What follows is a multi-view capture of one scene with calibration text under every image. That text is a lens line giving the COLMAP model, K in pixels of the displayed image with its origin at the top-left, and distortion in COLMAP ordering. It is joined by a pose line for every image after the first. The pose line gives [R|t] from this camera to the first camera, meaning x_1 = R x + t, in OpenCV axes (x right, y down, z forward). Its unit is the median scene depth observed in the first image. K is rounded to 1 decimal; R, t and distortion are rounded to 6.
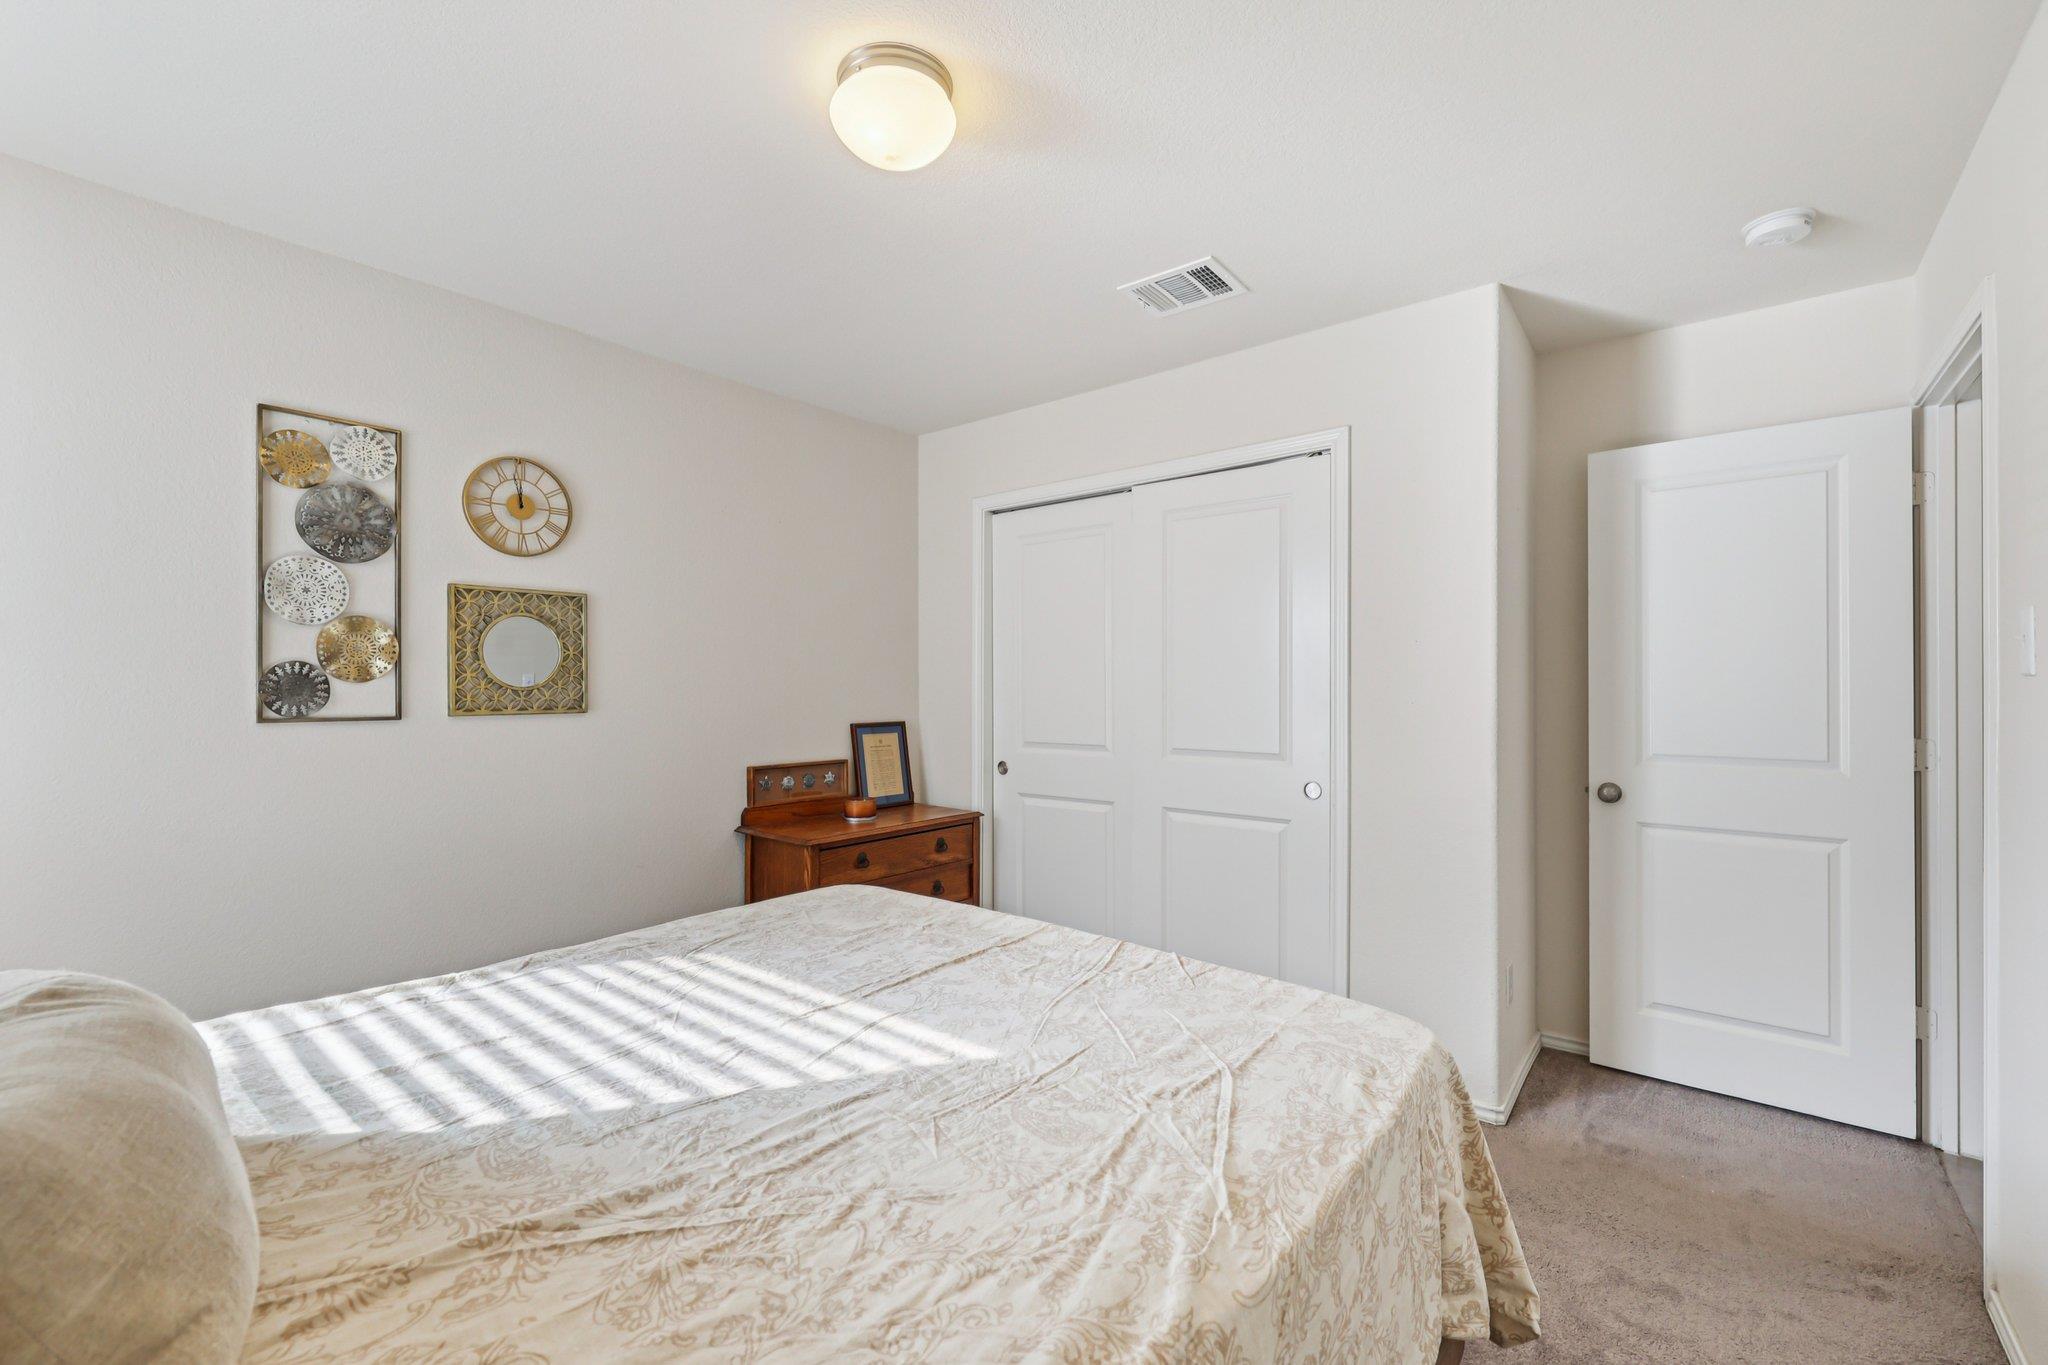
lens RADIAL K [[860.5, 0, 1024.4], [0, 860.5, 689.1], [0, 0, 1]] dist [0.002508, 0.000780]
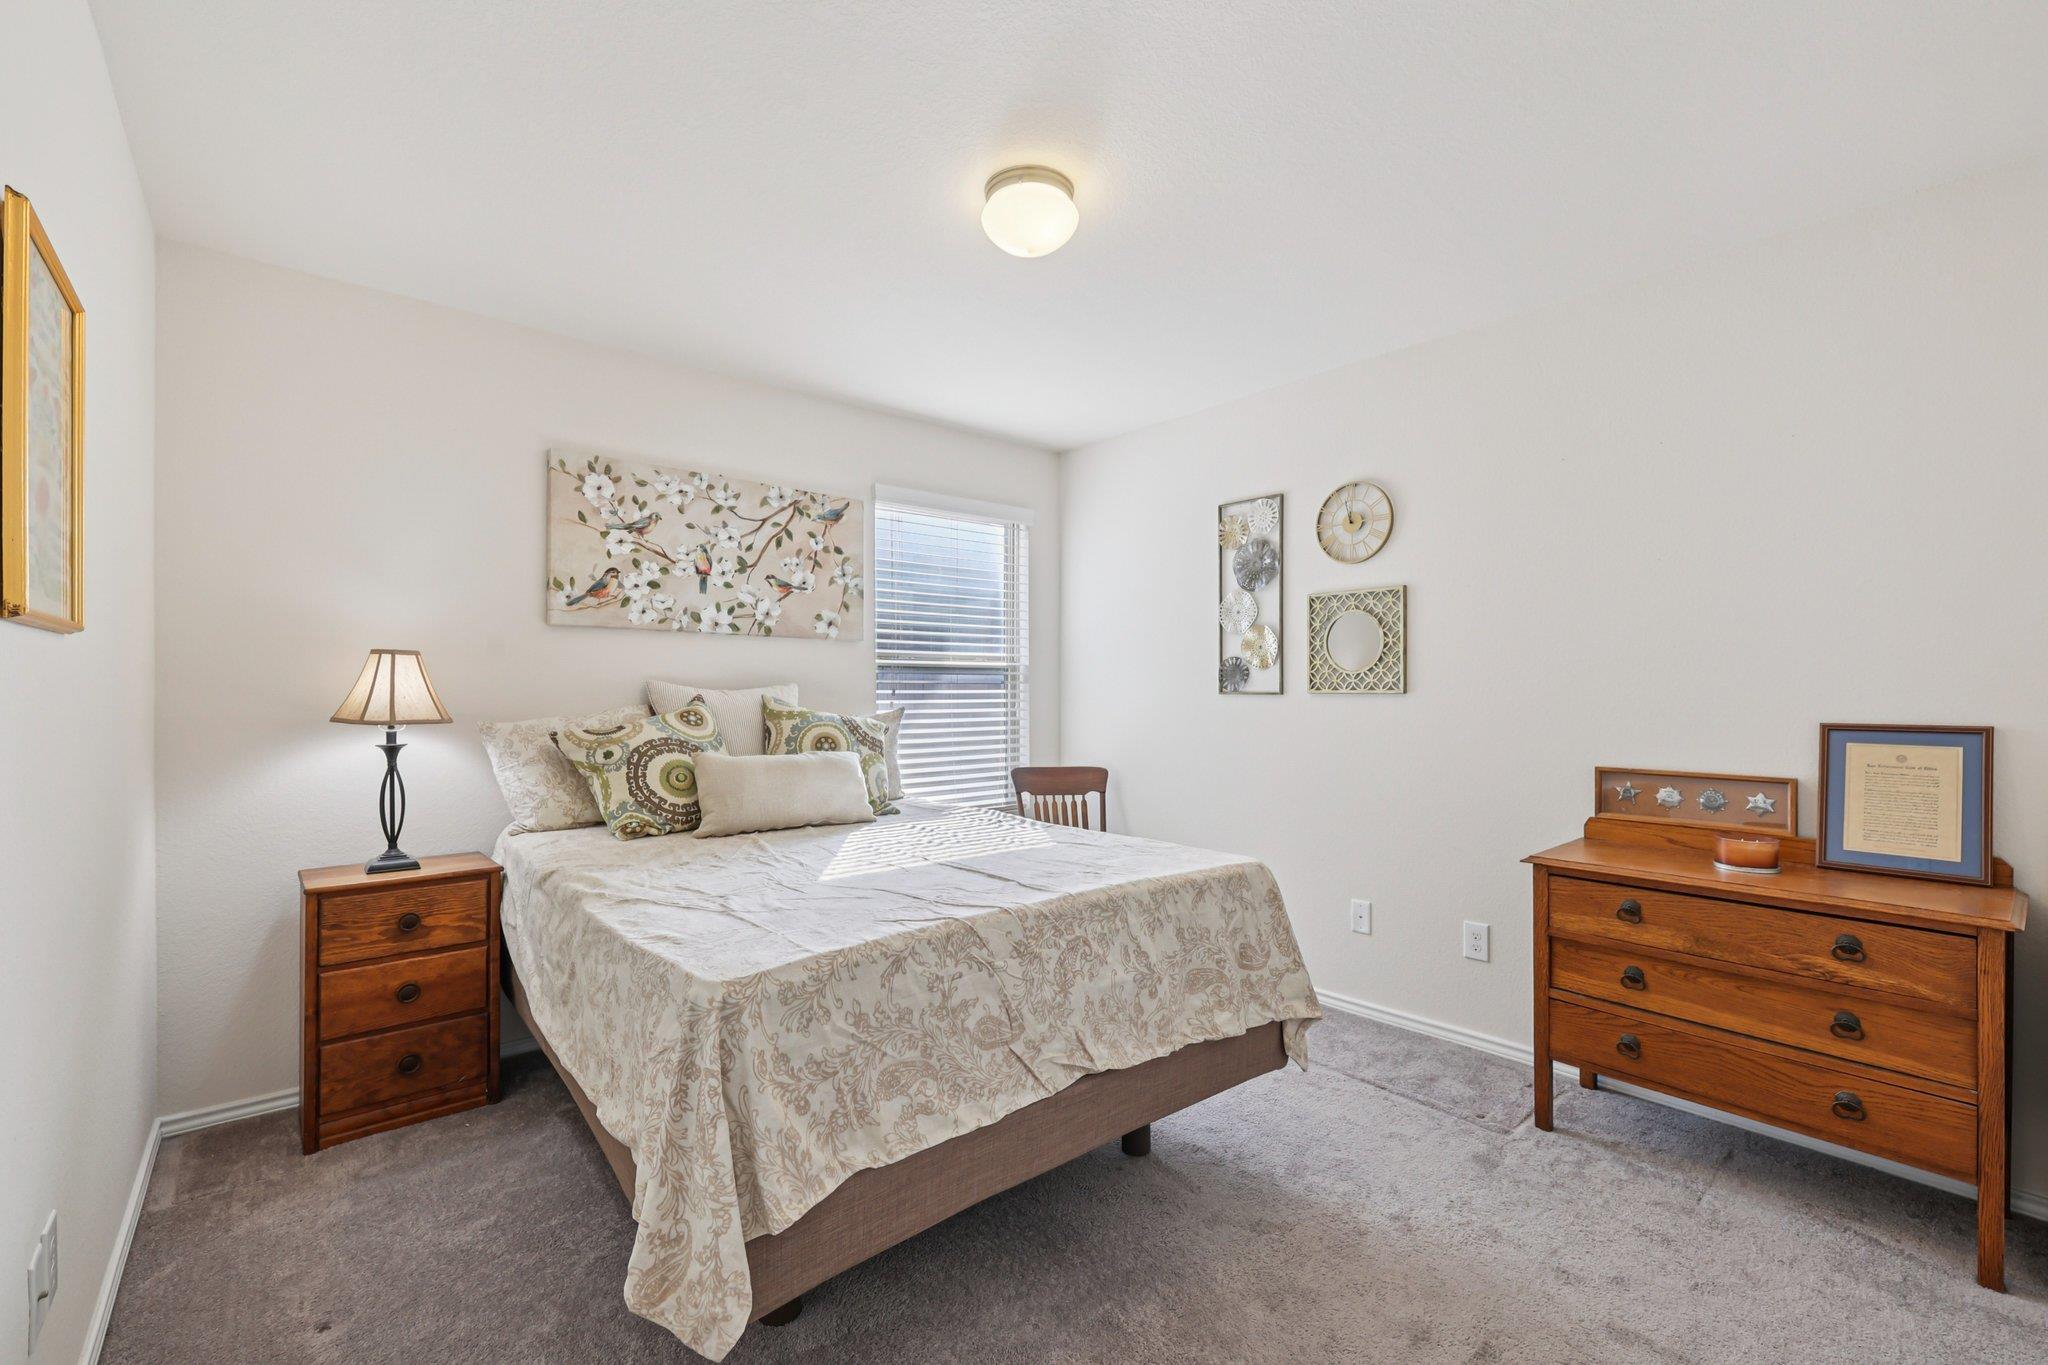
lens RADIAL K [[860.5, 0, 1023.4], [0, 860.5, 683.3], [0, 0, 1]] dist [0.002508, 0.000780]
pose [[-0.169960, -0.001340, -0.985450, 0.700886], [0.000287, 0.999999, -0.001410, 0.016729], [0.985451, -0.000523, -0.169959, 0.754784]]
